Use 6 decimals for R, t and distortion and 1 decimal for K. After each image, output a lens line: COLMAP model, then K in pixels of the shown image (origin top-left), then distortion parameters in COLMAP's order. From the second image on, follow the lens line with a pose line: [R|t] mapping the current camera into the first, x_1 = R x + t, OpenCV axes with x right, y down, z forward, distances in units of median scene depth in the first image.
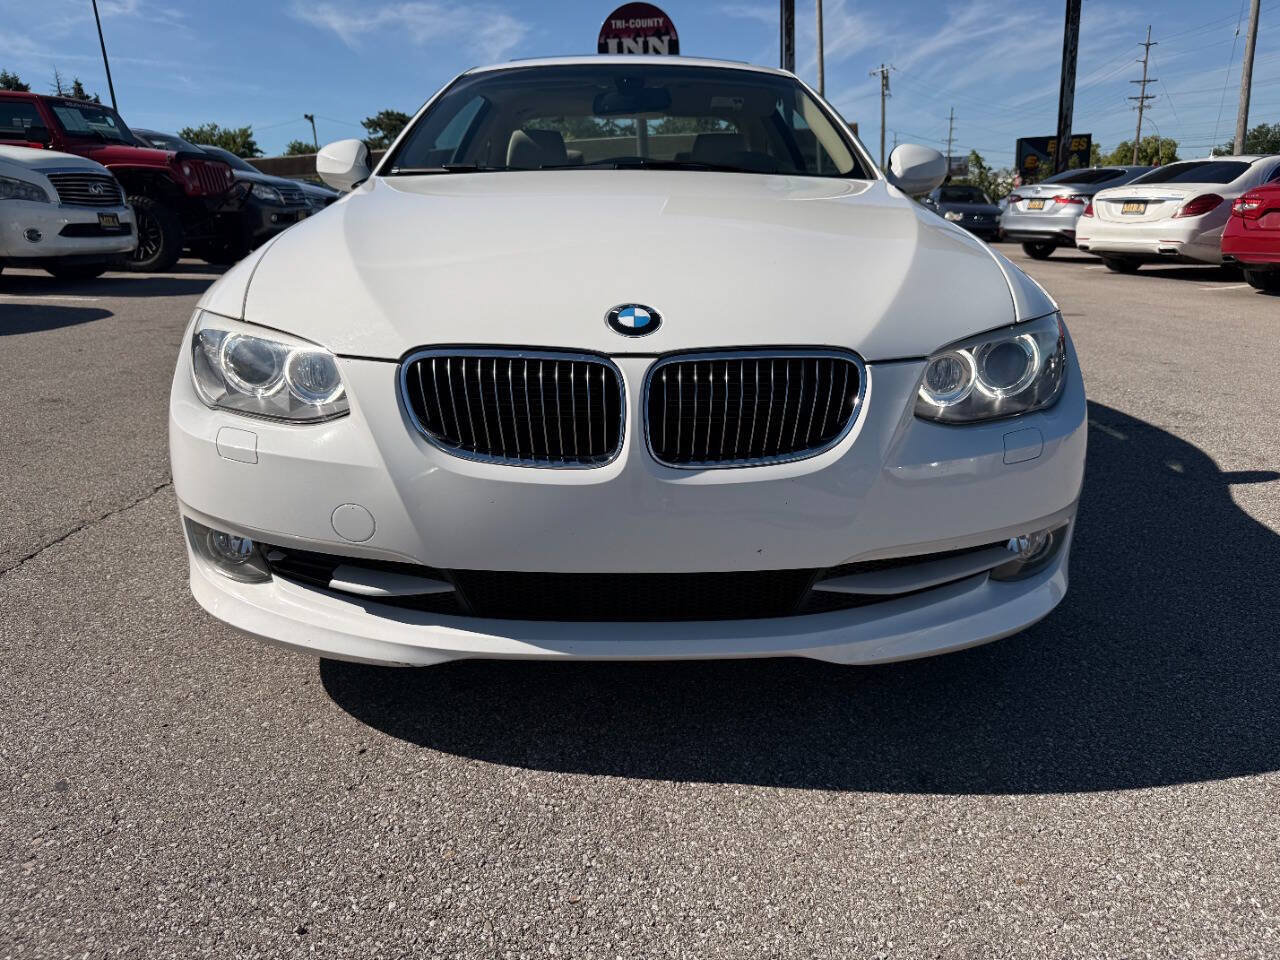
lens RADIAL K [[924.1, 0, 647.6], [0, 924.1, 488.0], [0, 0, 1]] dist [0.012951, -0.017154]
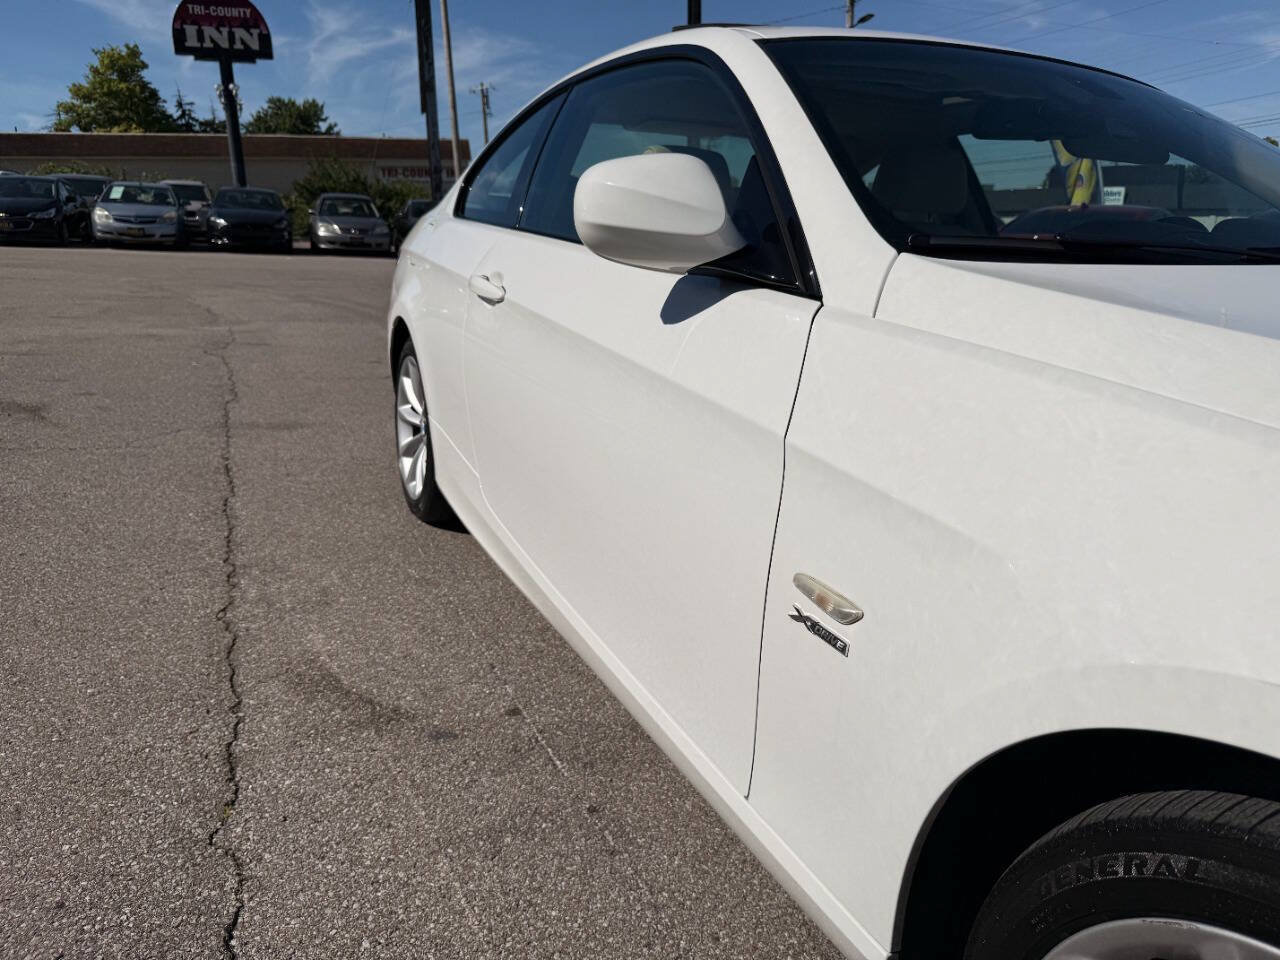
lens RADIAL K [[924.1, 0, 640.7], [0, 924.1, 477.2], [0, 0, 1]] dist [0.012951, -0.017154]
pose [[0.914727, -0.072840, 0.397452, -0.409621], [0.082402, 0.996575, -0.007005, -0.170286], [-0.395580, 0.039158, 0.917596, 0.470060]]
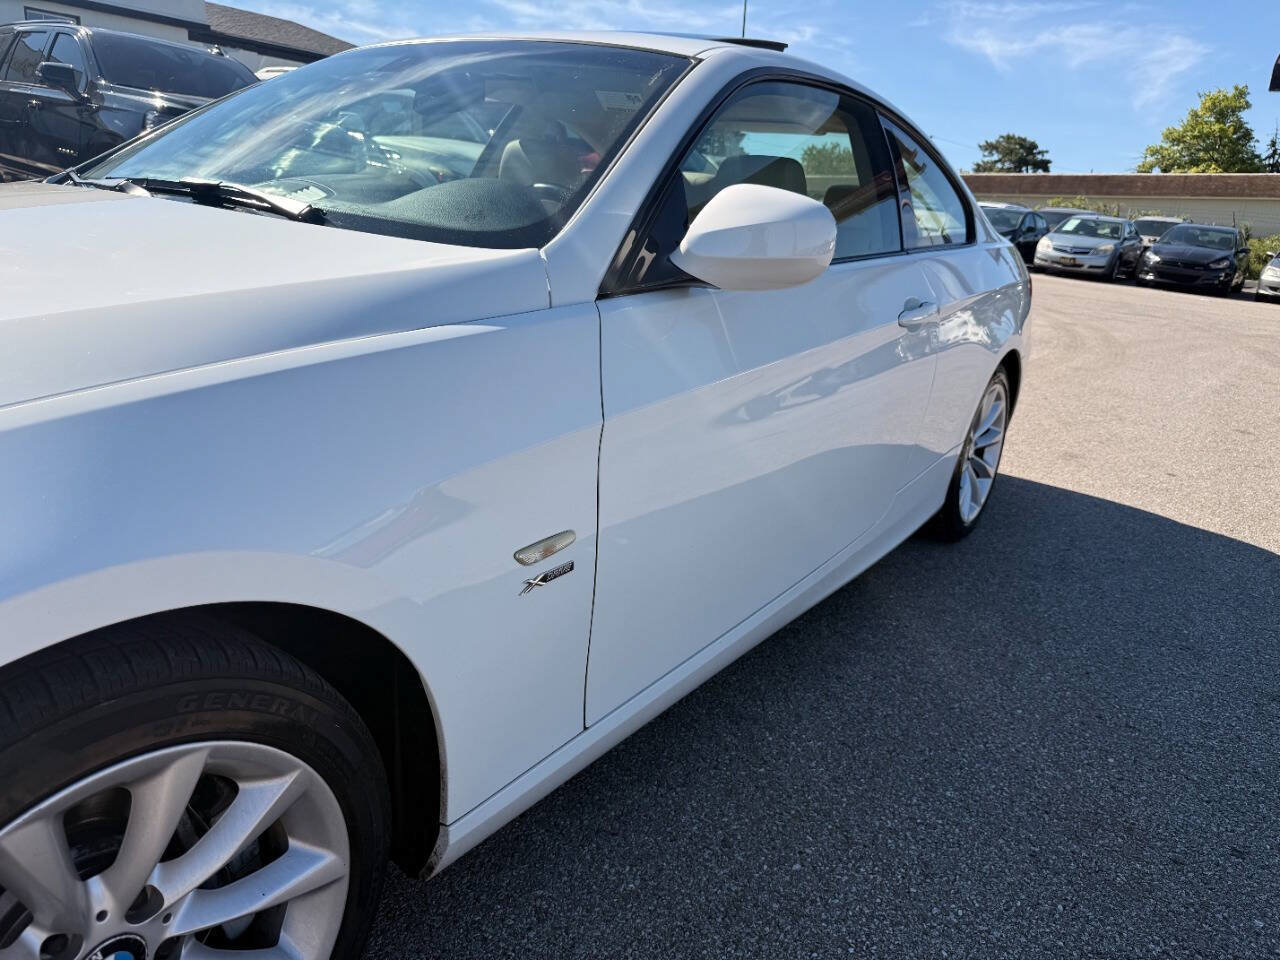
lens RADIAL K [[924.1, 0, 645.9], [0, 924.1, 462.6], [0, 0, 1]] dist [0.012951, -0.017154]
pose [[0.805891, 0.229213, -0.545895, 0.424409], [-0.253606, 0.966793, 0.031550, -0.182812], [0.534999, 0.113017, 0.837259, 0.458486]]
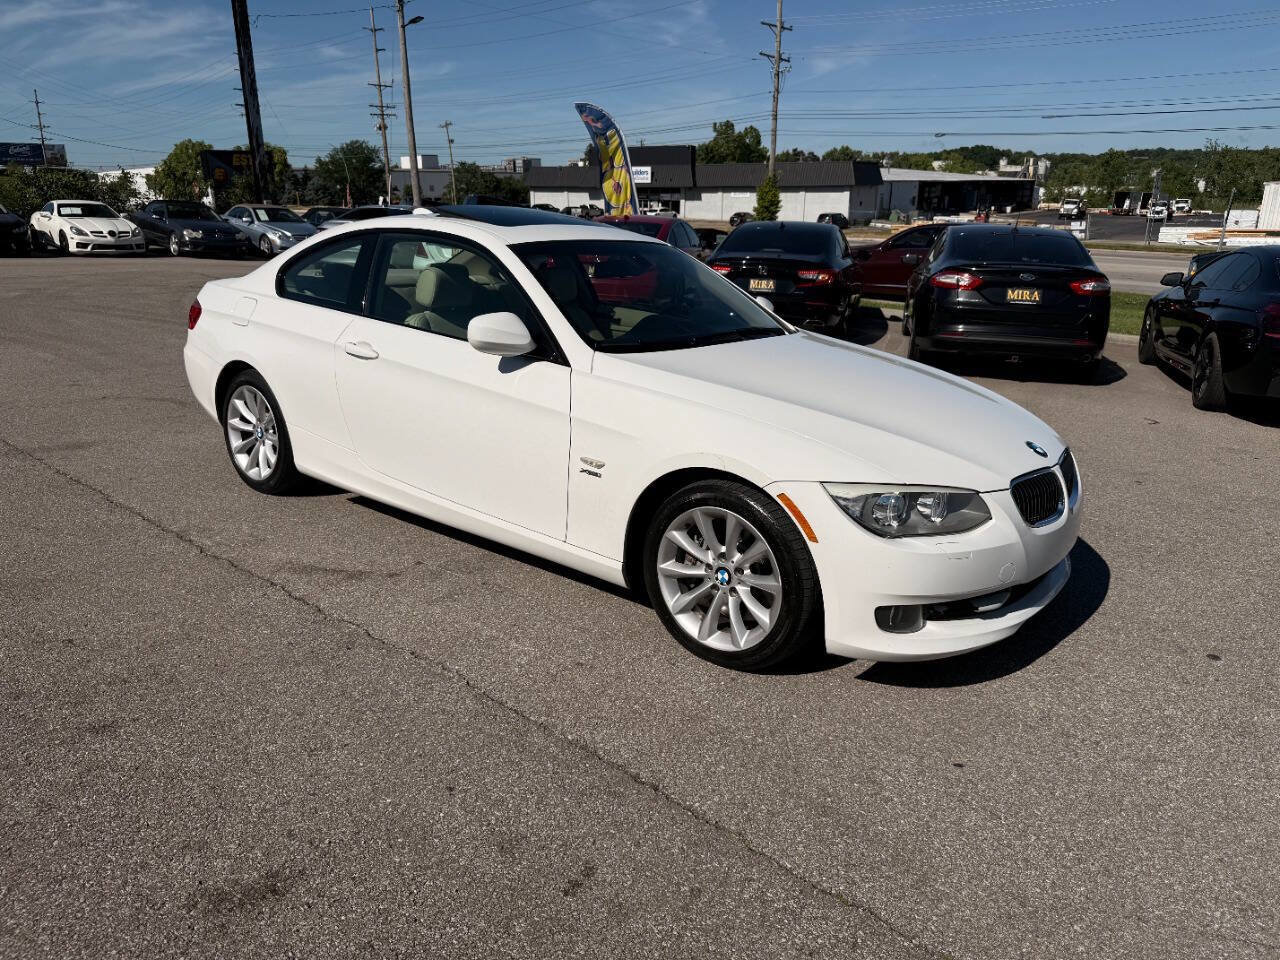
lens RADIAL K [[924.1, 0, 649.1], [0, 924.1, 471.5], [0, 0, 1]] dist [0.012951, -0.017154]
pose [[0.639449, -0.181916, 0.747002, -0.865846], [0.189906, 0.978870, 0.075819, -0.180448], [-0.745011, 0.093378, 0.660484, 0.087737]]
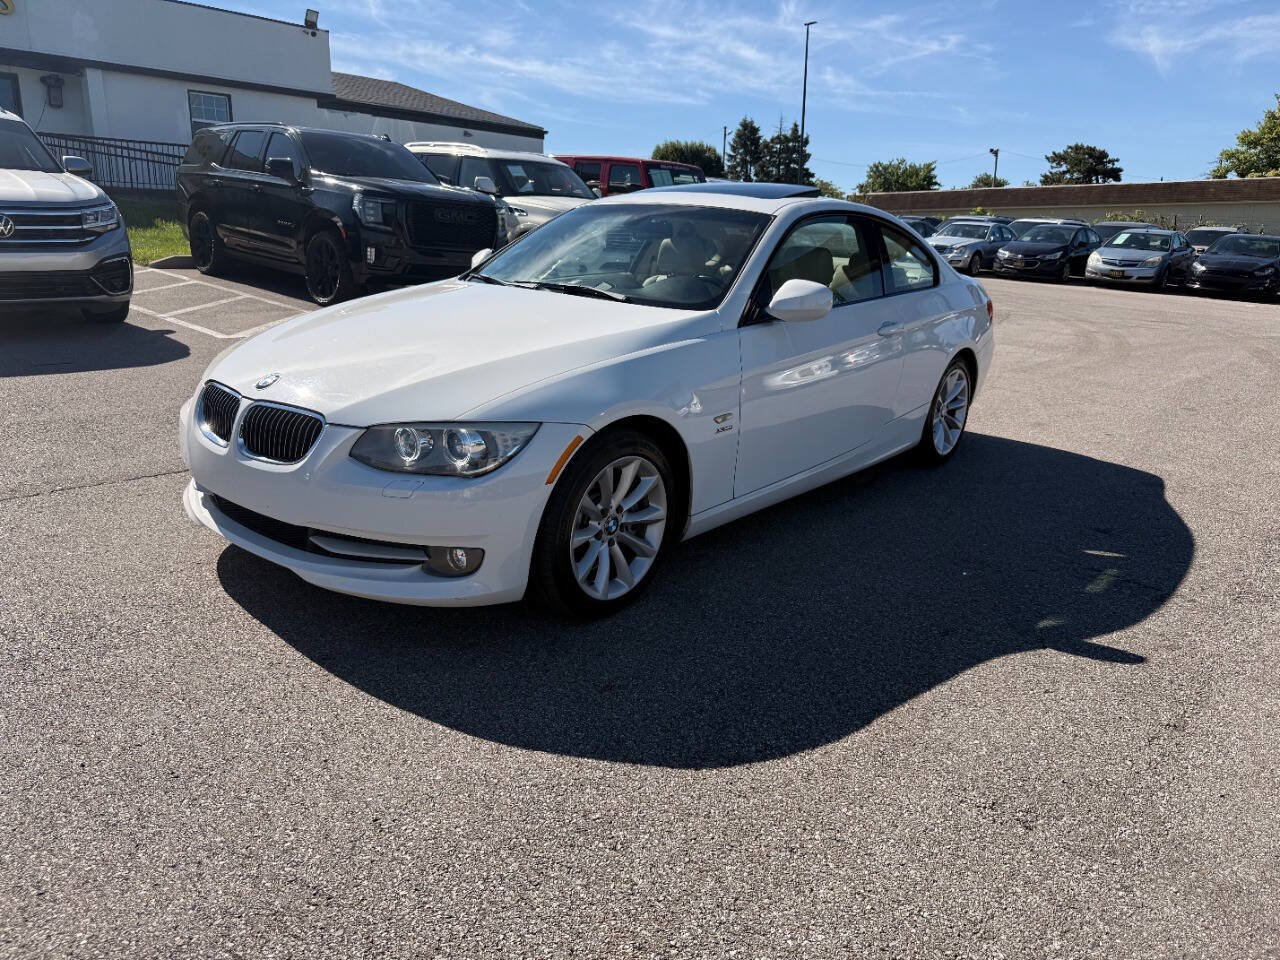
lens RADIAL K [[924.1, 0, 634.5], [0, 924.1, 468.5], [0, 0, 1]] dist [0.012951, -0.017154]
pose [[0.758663, 0.207878, -0.617428, 0.723374], [-0.236115, 0.971028, 0.036804, -0.100050], [0.607191, 0.117863, 0.785766, -0.035347]]
